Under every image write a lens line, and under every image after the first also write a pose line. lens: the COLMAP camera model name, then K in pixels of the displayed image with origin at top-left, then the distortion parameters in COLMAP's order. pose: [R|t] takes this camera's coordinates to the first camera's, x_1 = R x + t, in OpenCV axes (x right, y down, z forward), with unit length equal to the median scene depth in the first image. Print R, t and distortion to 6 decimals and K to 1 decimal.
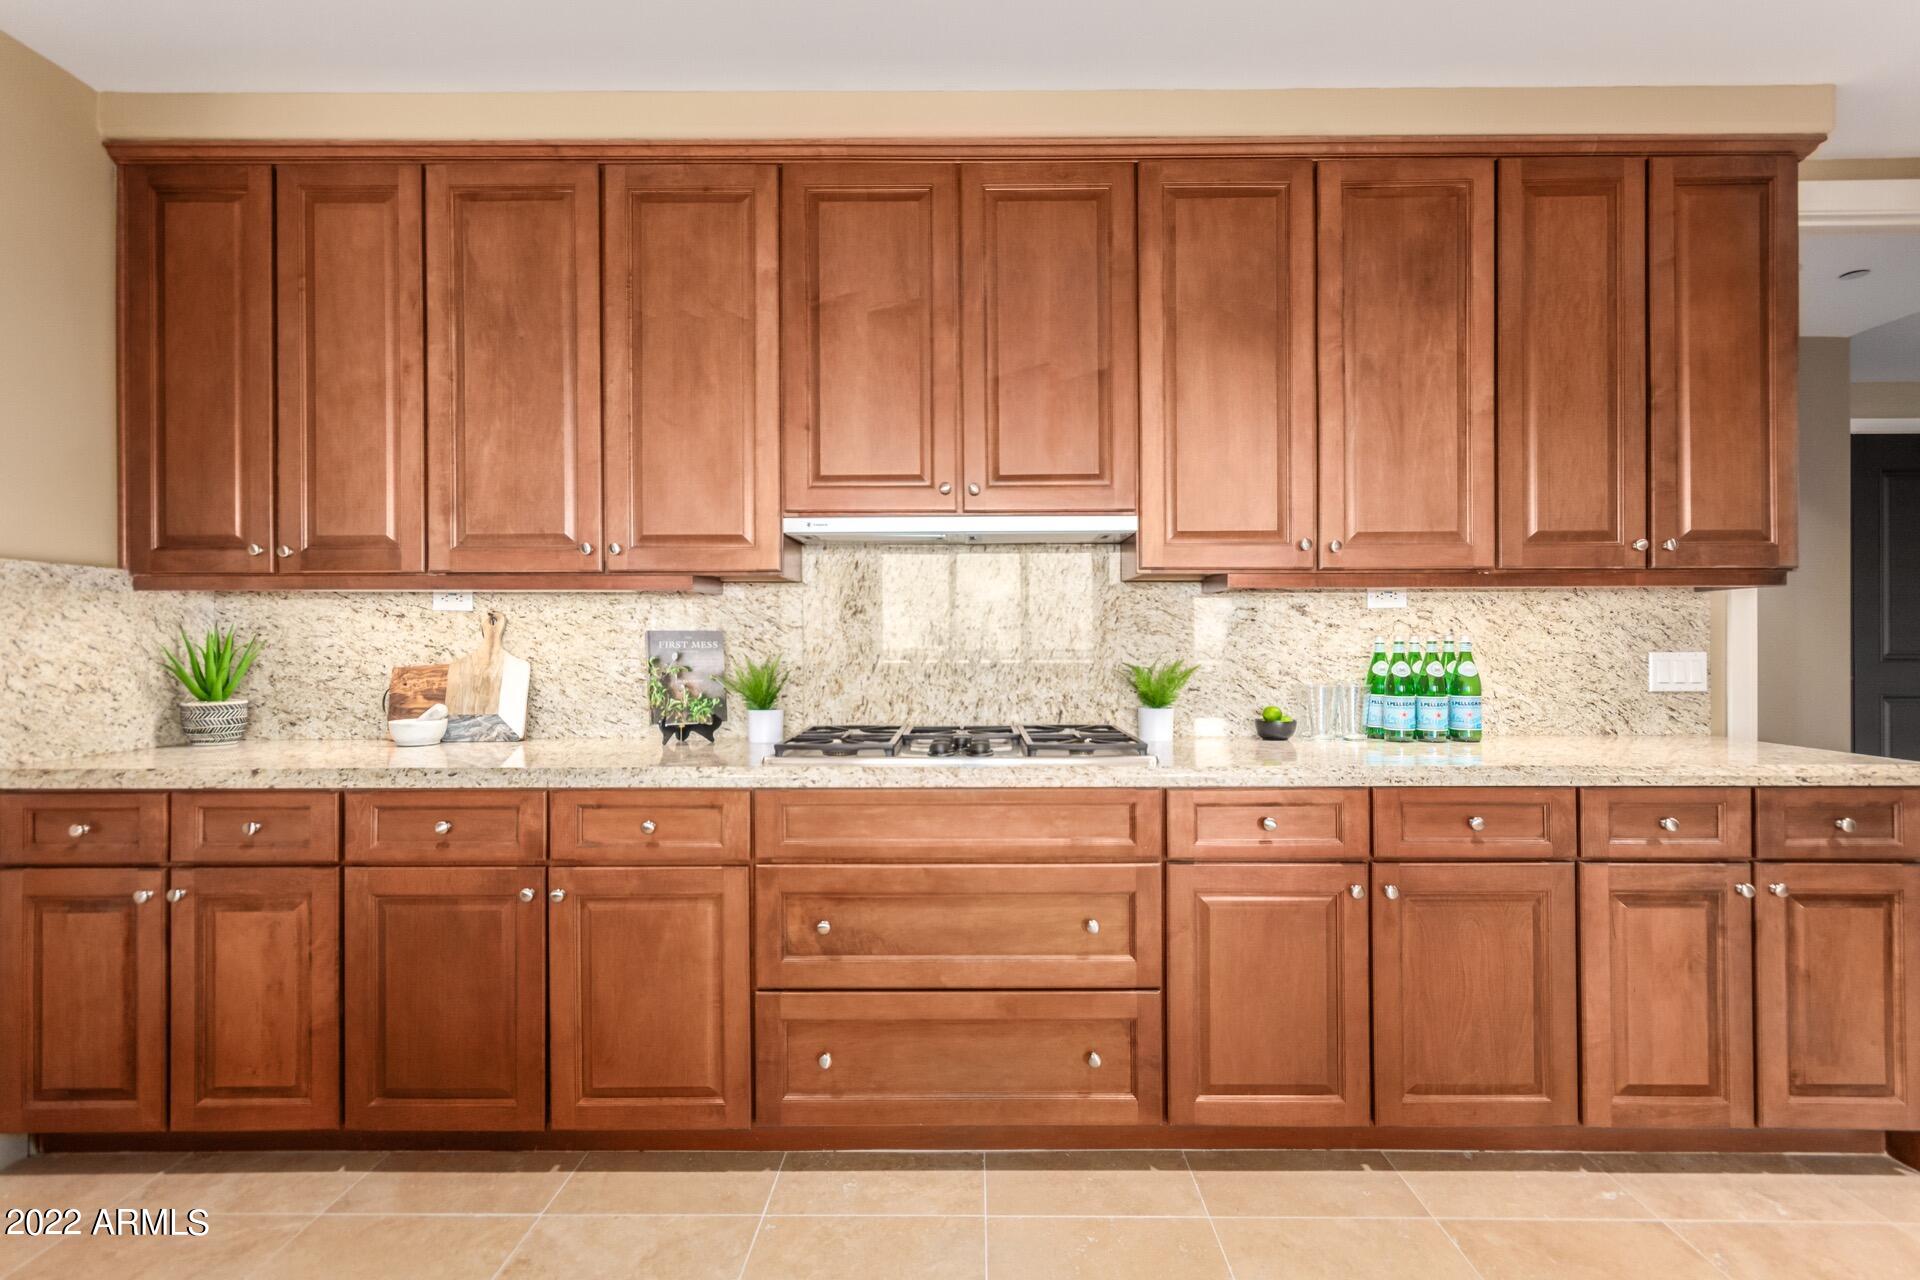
lens RADIAL K [[886.9, 0, 967.9], [0, 886.9, 640.4], [0, 0, 1]] dist [0.008100, -0.000975]
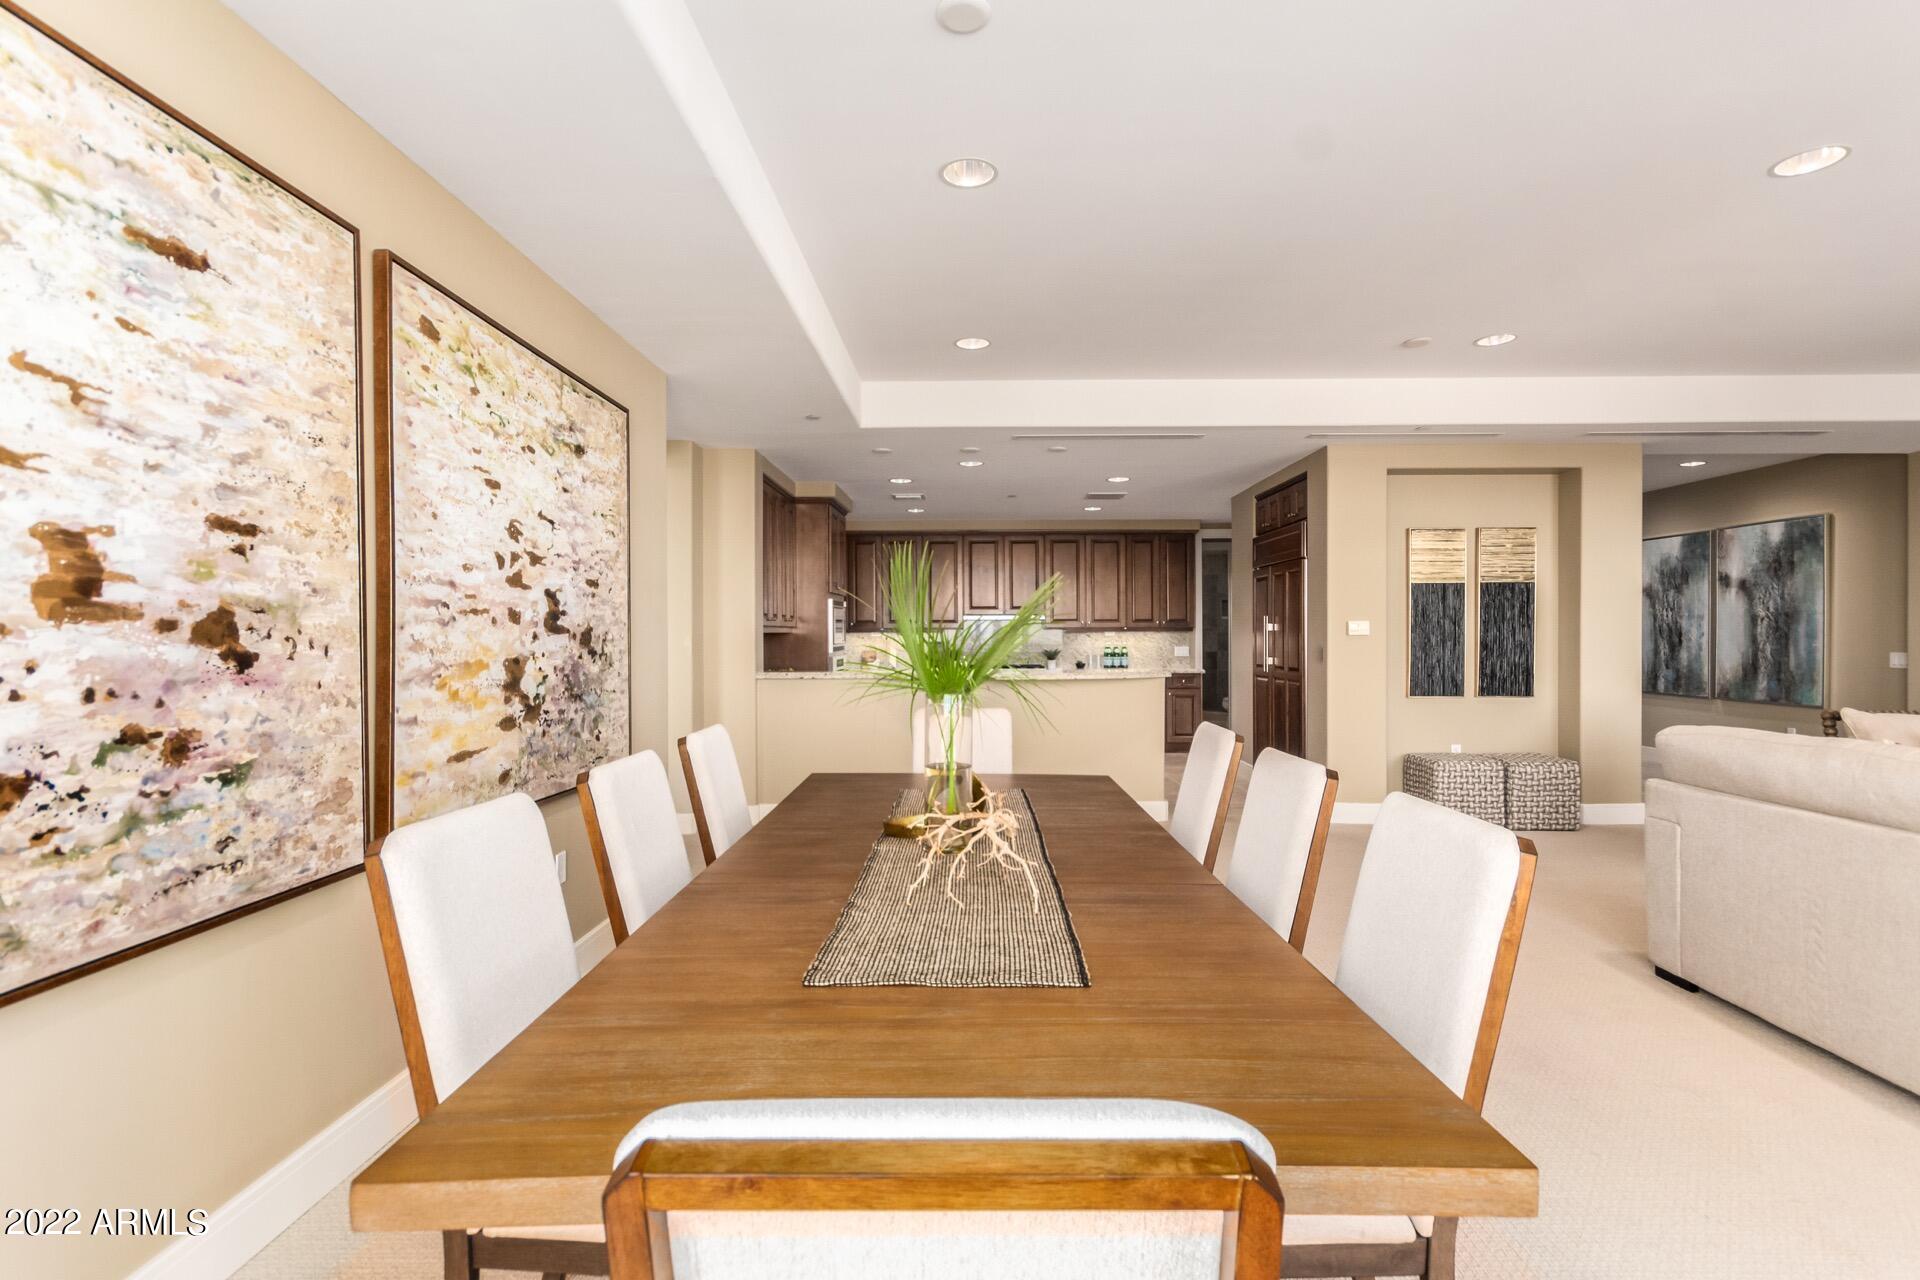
lens RADIAL K [[893.6, 0, 969.1], [0, 893.6, 640.6], [0, 0, 1]] dist [0.005362, 0.000355]
pose [[0.999991, -0.001336, -0.003956, -0.163752], [0.001362, 0.999977, 0.006628, -0.046520], [0.003947, -0.006634, 0.999970, -3.405638]]
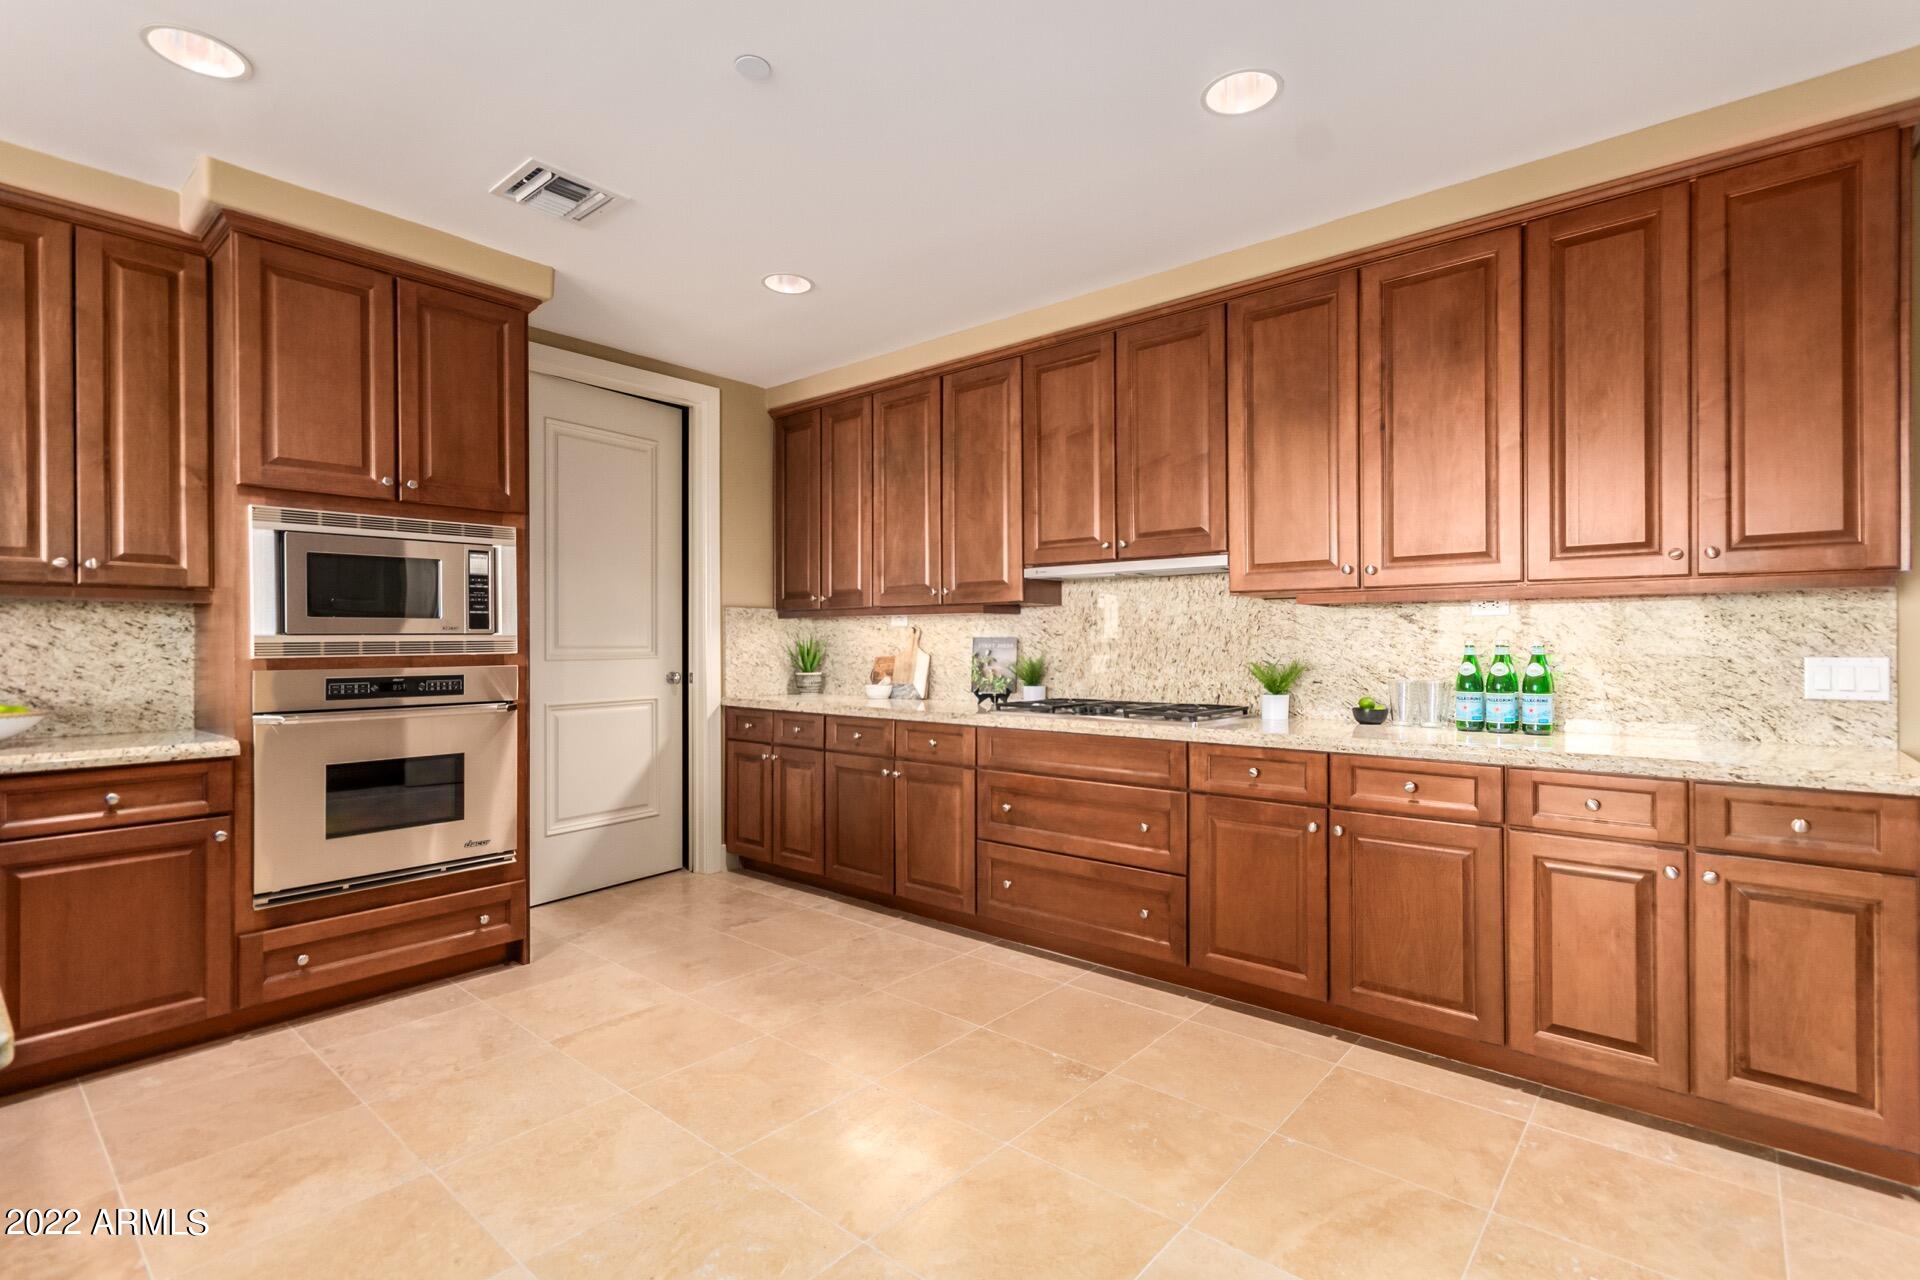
lens RADIAL K [[893.6, 0, 969.1], [0, 893.6, 640.6], [0, 0, 1]] dist [0.005362, 0.000355]
pose [[0.768604, 0.000225, -0.639725, 0.779344], [-0.000809, 0.999999, -0.000621, -0.003652], [0.639725, 0.000995, 0.768603, -0.342190]]
